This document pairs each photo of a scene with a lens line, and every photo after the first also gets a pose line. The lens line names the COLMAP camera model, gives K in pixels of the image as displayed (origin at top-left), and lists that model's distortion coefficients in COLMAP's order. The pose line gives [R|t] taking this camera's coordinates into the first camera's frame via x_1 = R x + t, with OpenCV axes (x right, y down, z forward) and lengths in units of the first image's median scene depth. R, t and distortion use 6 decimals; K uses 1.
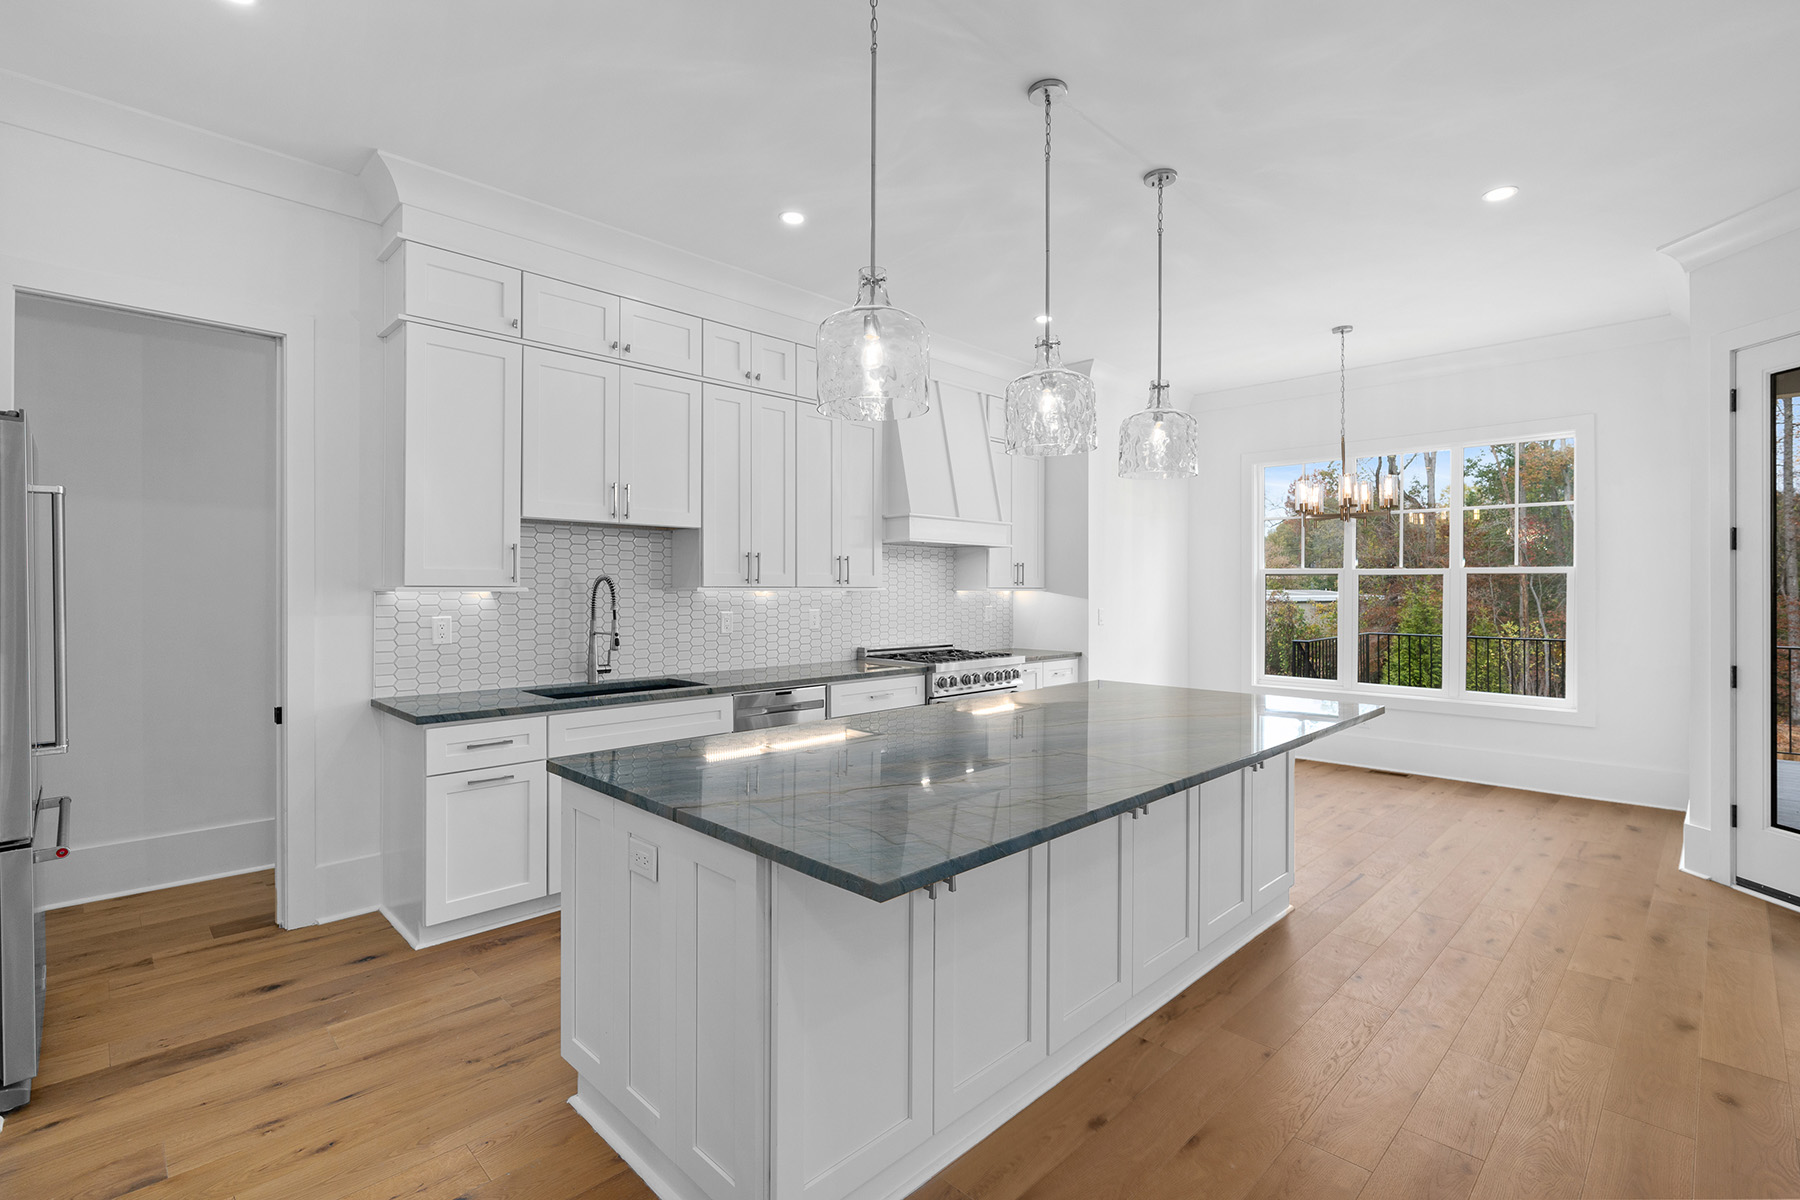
lens RADIAL K [[822.1, 0, 898.7], [0, 822.1, 593.5], [0, 0, 1]] dist [-0.004819, -0.000336]
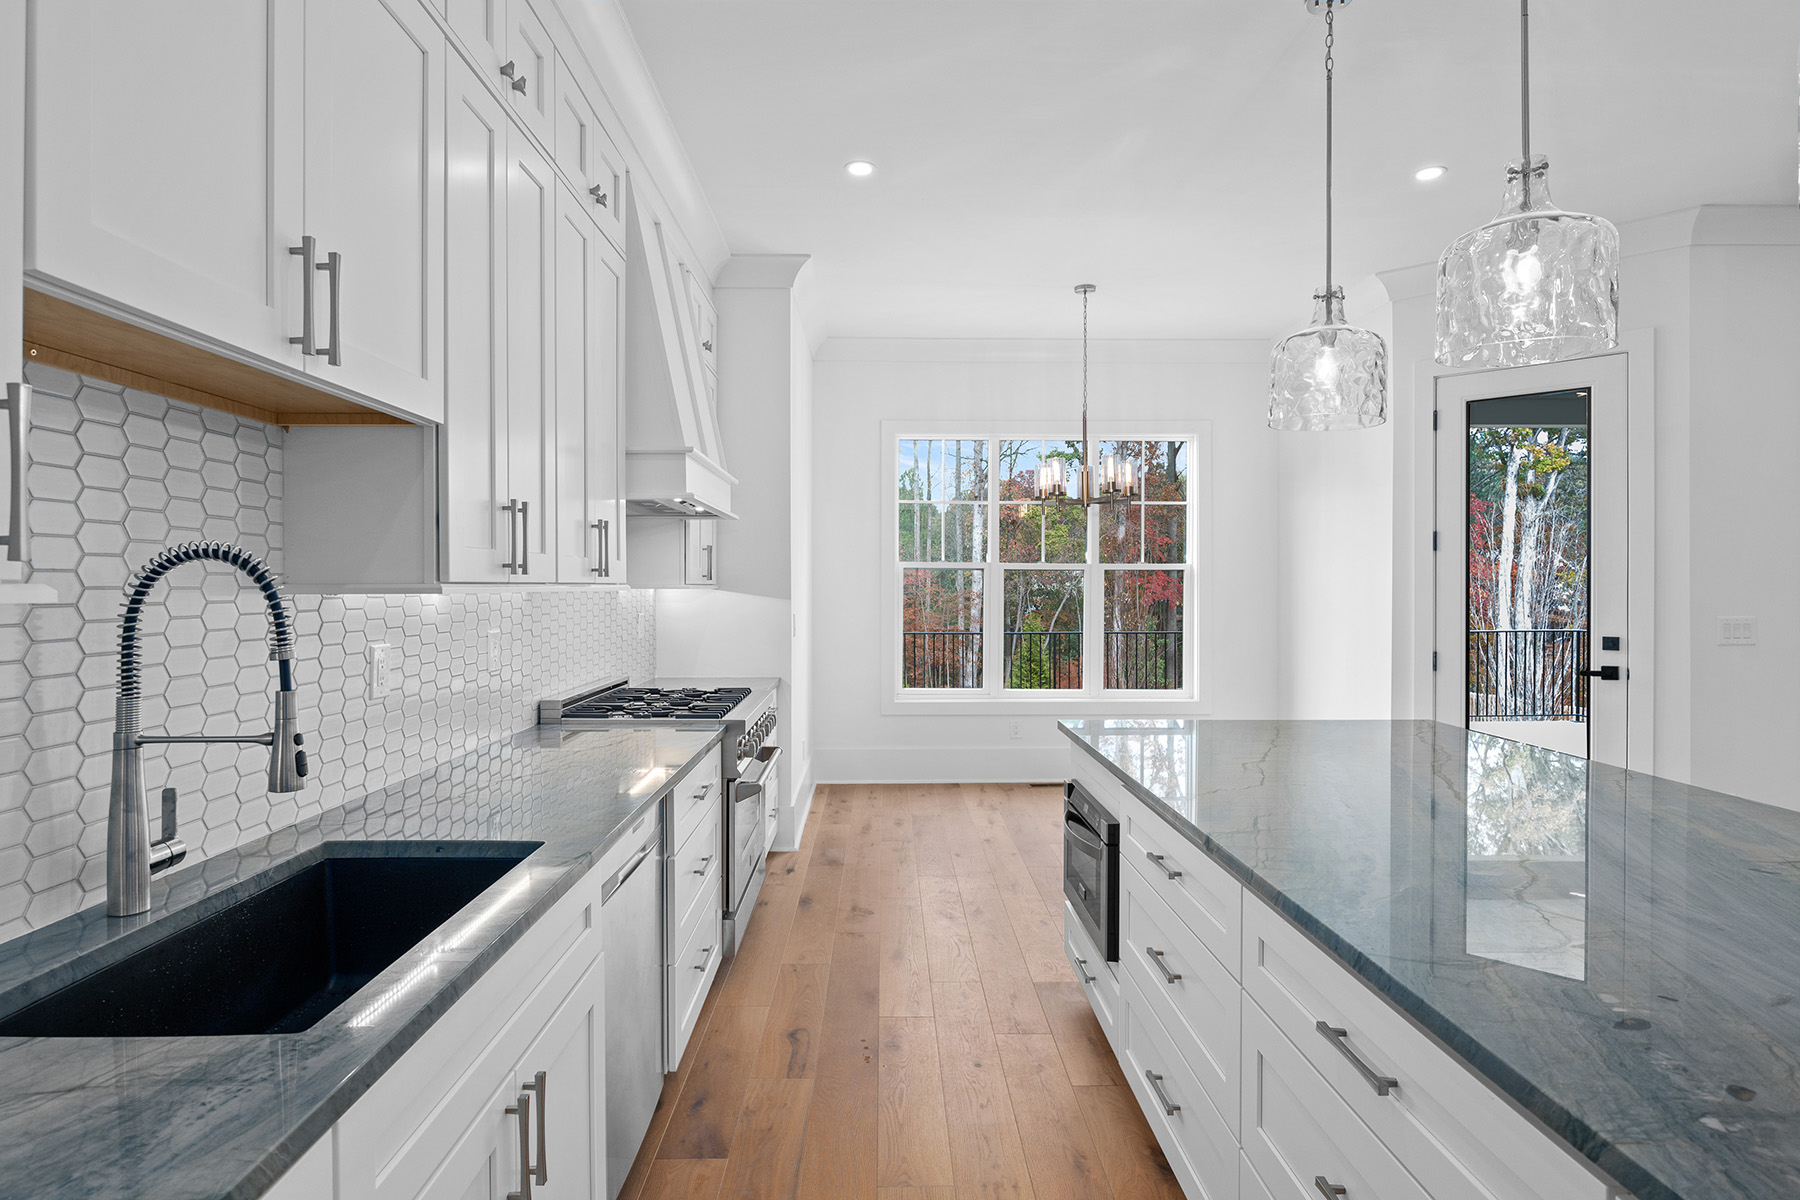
lens RADIAL K [[942.7, 0, 899.1], [0, 942.7, 597.8], [0, 0, 1]] dist [-0.005676, -0.001357]
pose [[0.695890, -0.011470, 0.718056, -0.331700], [0.005781, 0.999930, 0.010371, -0.003958], [-0.718125, -0.003066, 0.695908, 0.452166]]
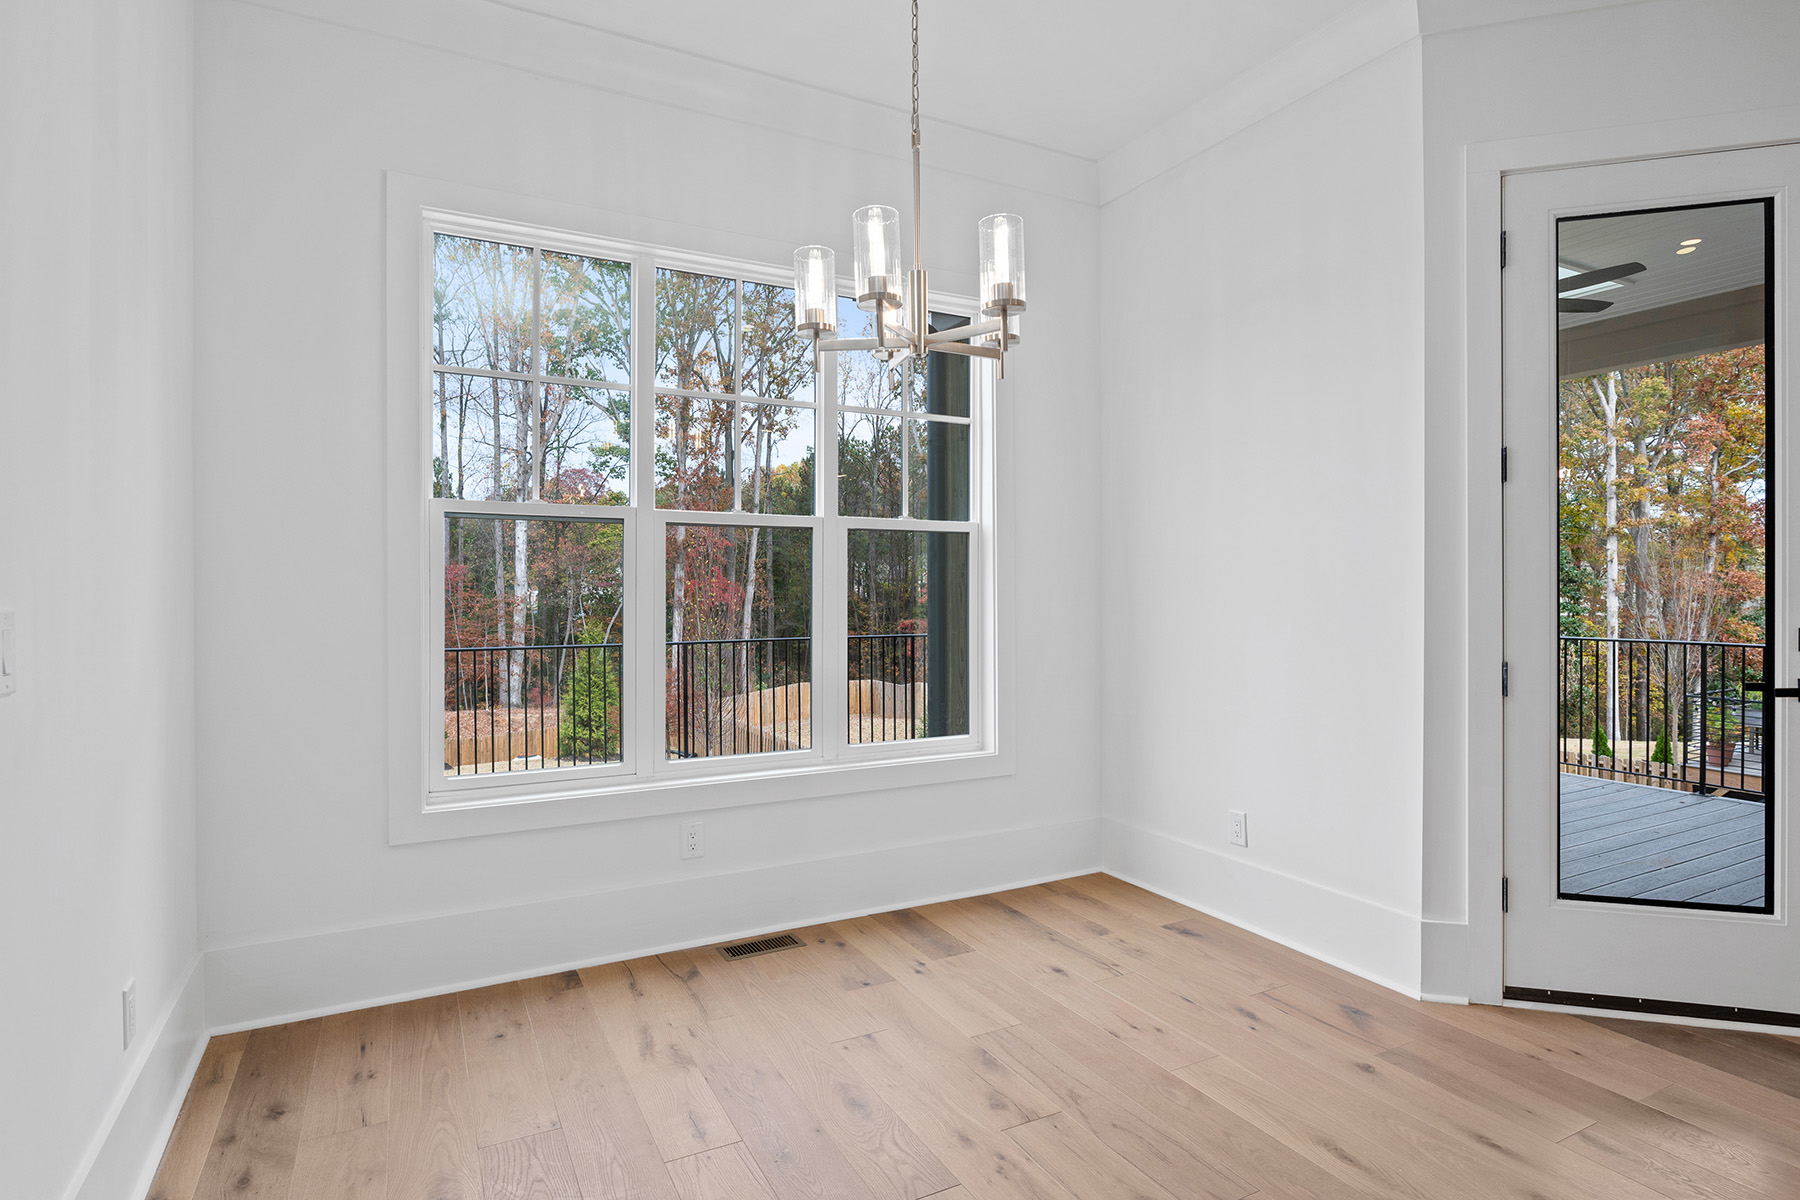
lens RADIAL K [[942.7, 0, 893.4], [0, 942.7, 588.9], [0, 0, 1]] dist [-0.005676, -0.001357]
pose [[0.302134, -0.002547, 0.953262, 0.123141], [0.009589, 0.999954, -0.000368, 0.019122], [-0.953217, 0.009252, 0.302145, 0.901107]]
